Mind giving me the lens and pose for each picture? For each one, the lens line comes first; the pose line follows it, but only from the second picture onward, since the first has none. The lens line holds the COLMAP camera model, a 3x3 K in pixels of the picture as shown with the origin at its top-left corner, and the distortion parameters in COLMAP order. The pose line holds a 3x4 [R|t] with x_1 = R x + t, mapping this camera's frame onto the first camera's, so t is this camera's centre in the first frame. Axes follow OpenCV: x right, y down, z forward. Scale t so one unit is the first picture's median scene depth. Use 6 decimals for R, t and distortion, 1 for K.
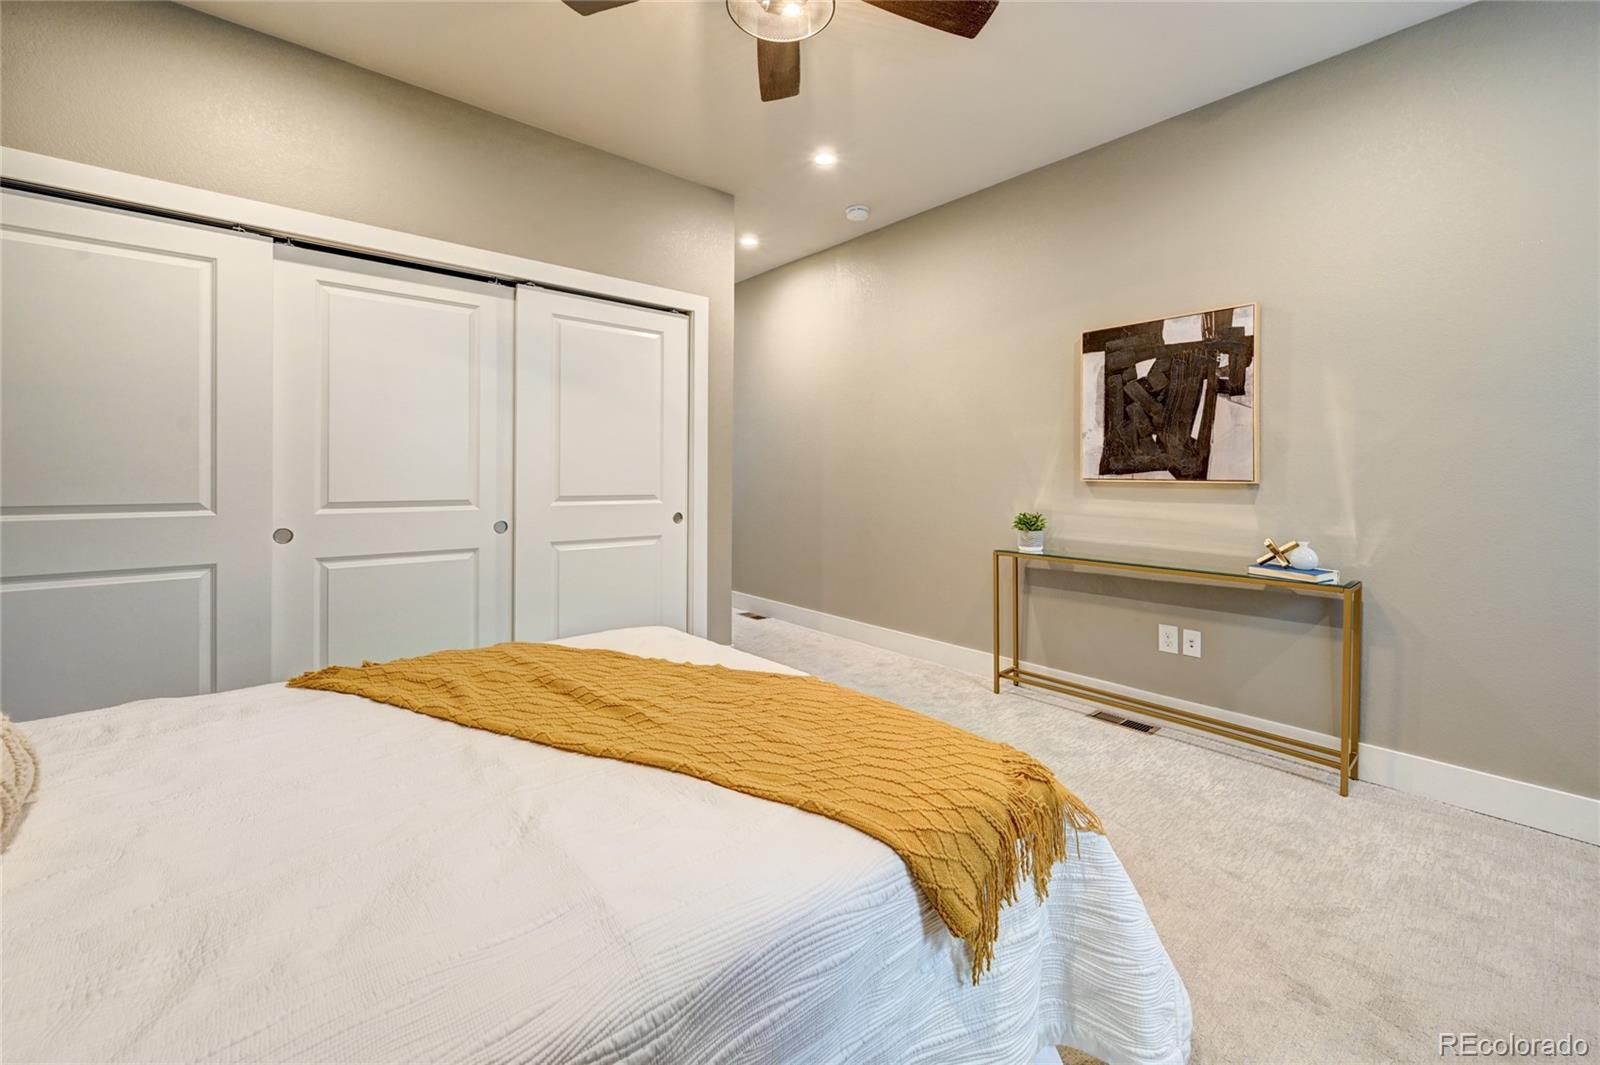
lens RADIAL K [[651.9, 0, 804.6], [0, 651.9, 488.8], [0, 0, 1]] dist [-0.001091, -0.000041]
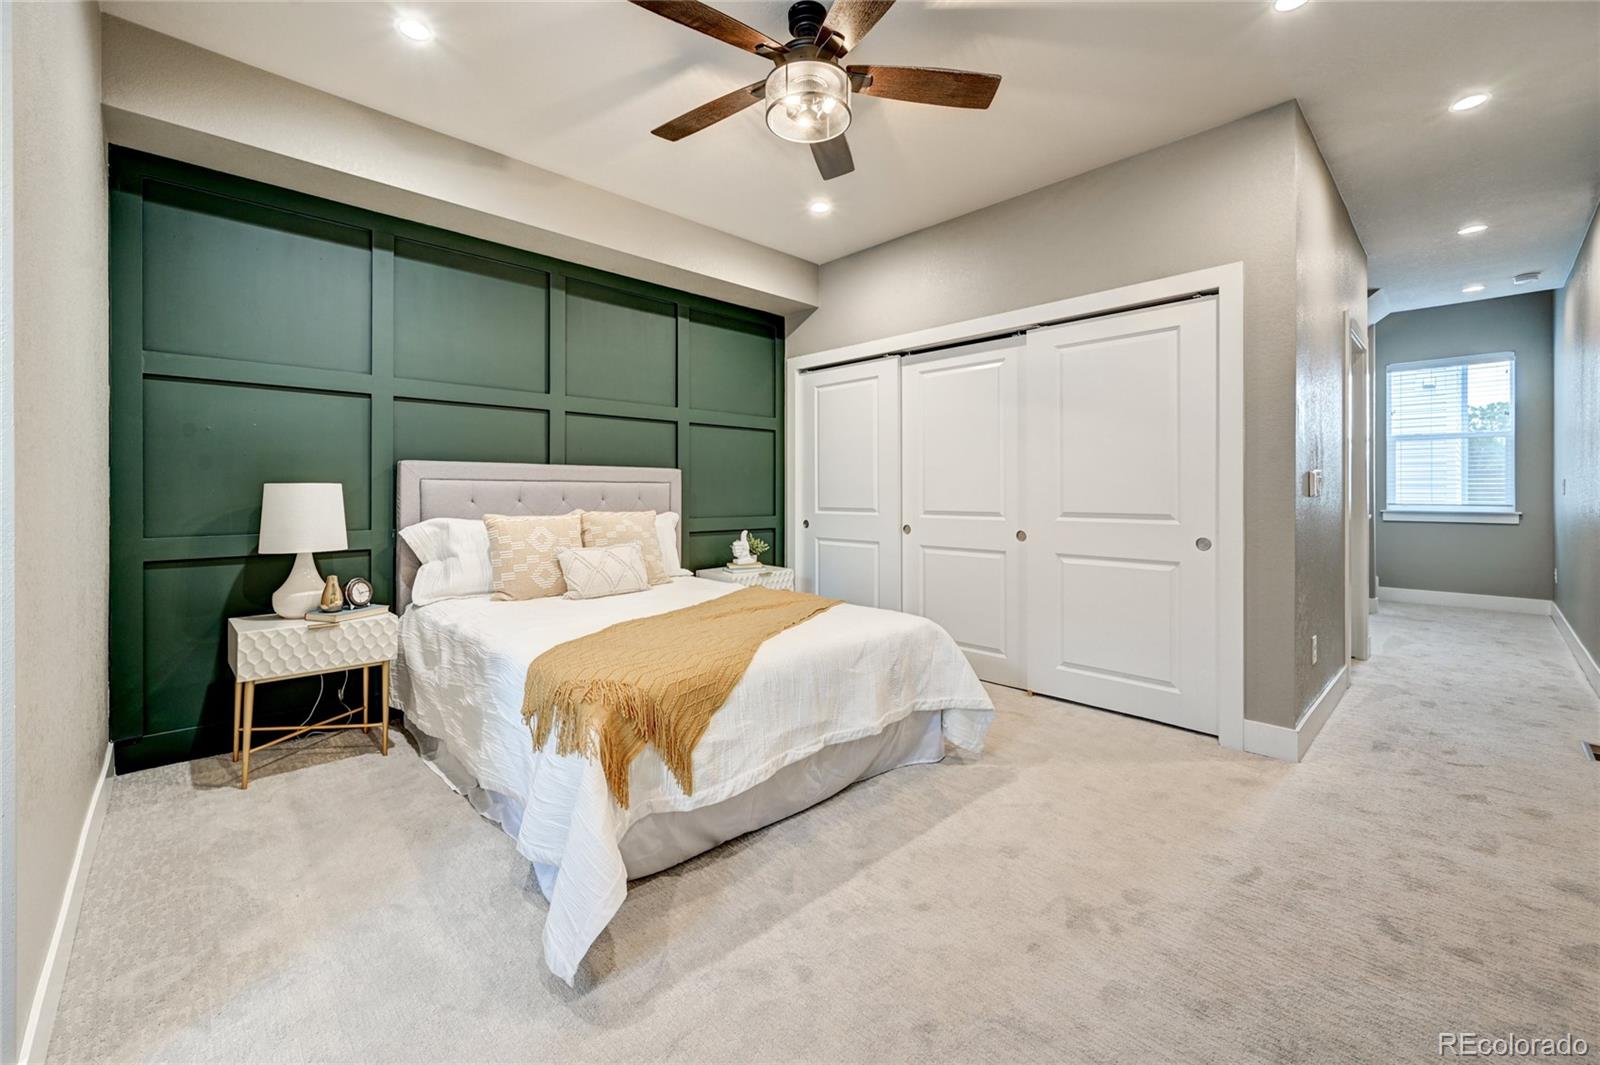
lens RADIAL K [[651.9, 0, 804.6], [0, 651.9, 488.8], [0, 0, 1]] dist [-0.001091, -0.000041]
pose [[0.056230, -0.002338, -0.998415, 0.715298], [-0.013296, 0.999907, -0.003090, -0.019117], [0.998329, 0.013448, 0.056194, 0.536086]]
